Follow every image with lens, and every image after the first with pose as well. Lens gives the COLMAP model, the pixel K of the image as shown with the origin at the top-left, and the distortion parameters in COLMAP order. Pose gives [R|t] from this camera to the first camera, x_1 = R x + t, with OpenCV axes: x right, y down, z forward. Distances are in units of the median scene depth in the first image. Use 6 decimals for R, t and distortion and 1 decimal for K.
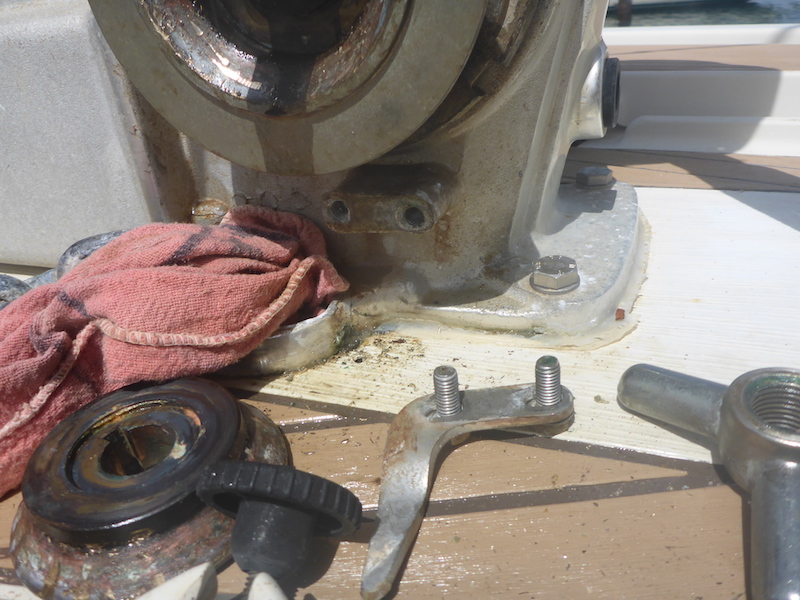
lens RADIAL K [[682.1, 0, 404.1], [0, 682.1, 307.0], [0, 0, 1]] dist [-0.024730, 0.006981]
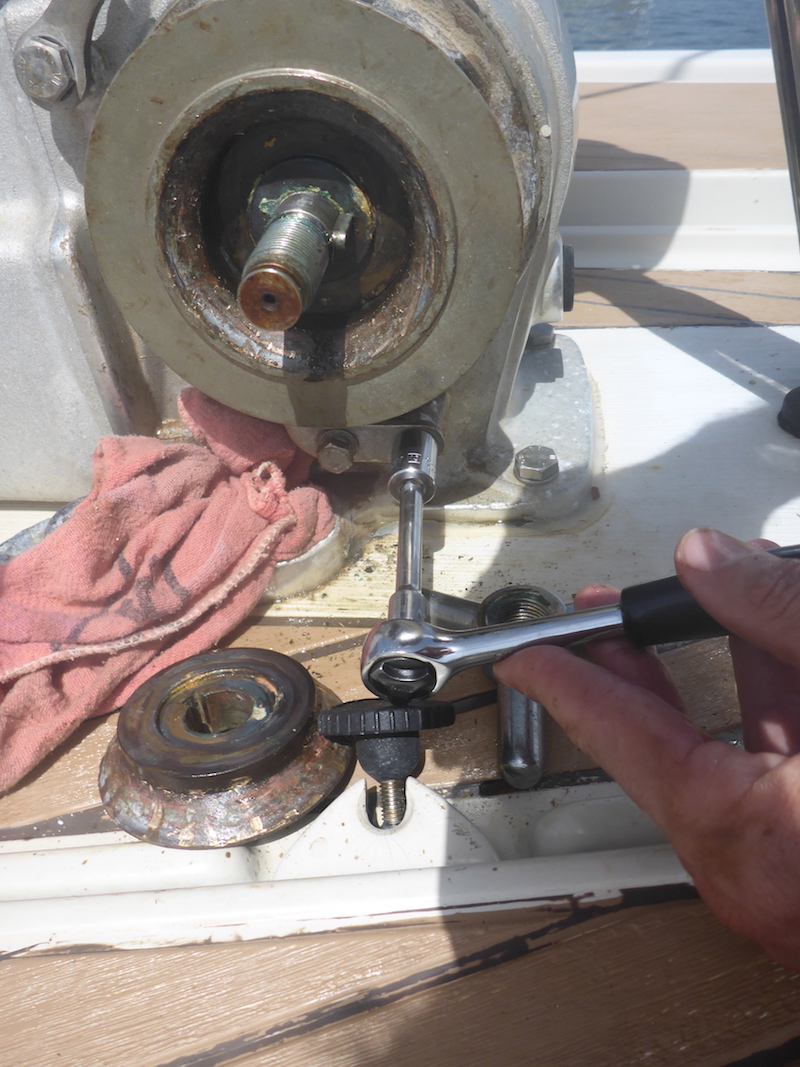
lens RADIAL K [[909.8, 0, 394.5], [0, 909.8, 527.1], [0, 0, 1]] dist [-0.024730, 0.006981]
pose [[0.969461, -0.144269, 0.198323, -0.301672], [0.110876, 0.979139, 0.170277, -0.224578], [-0.218752, -0.143087, 0.965232, -0.362467]]
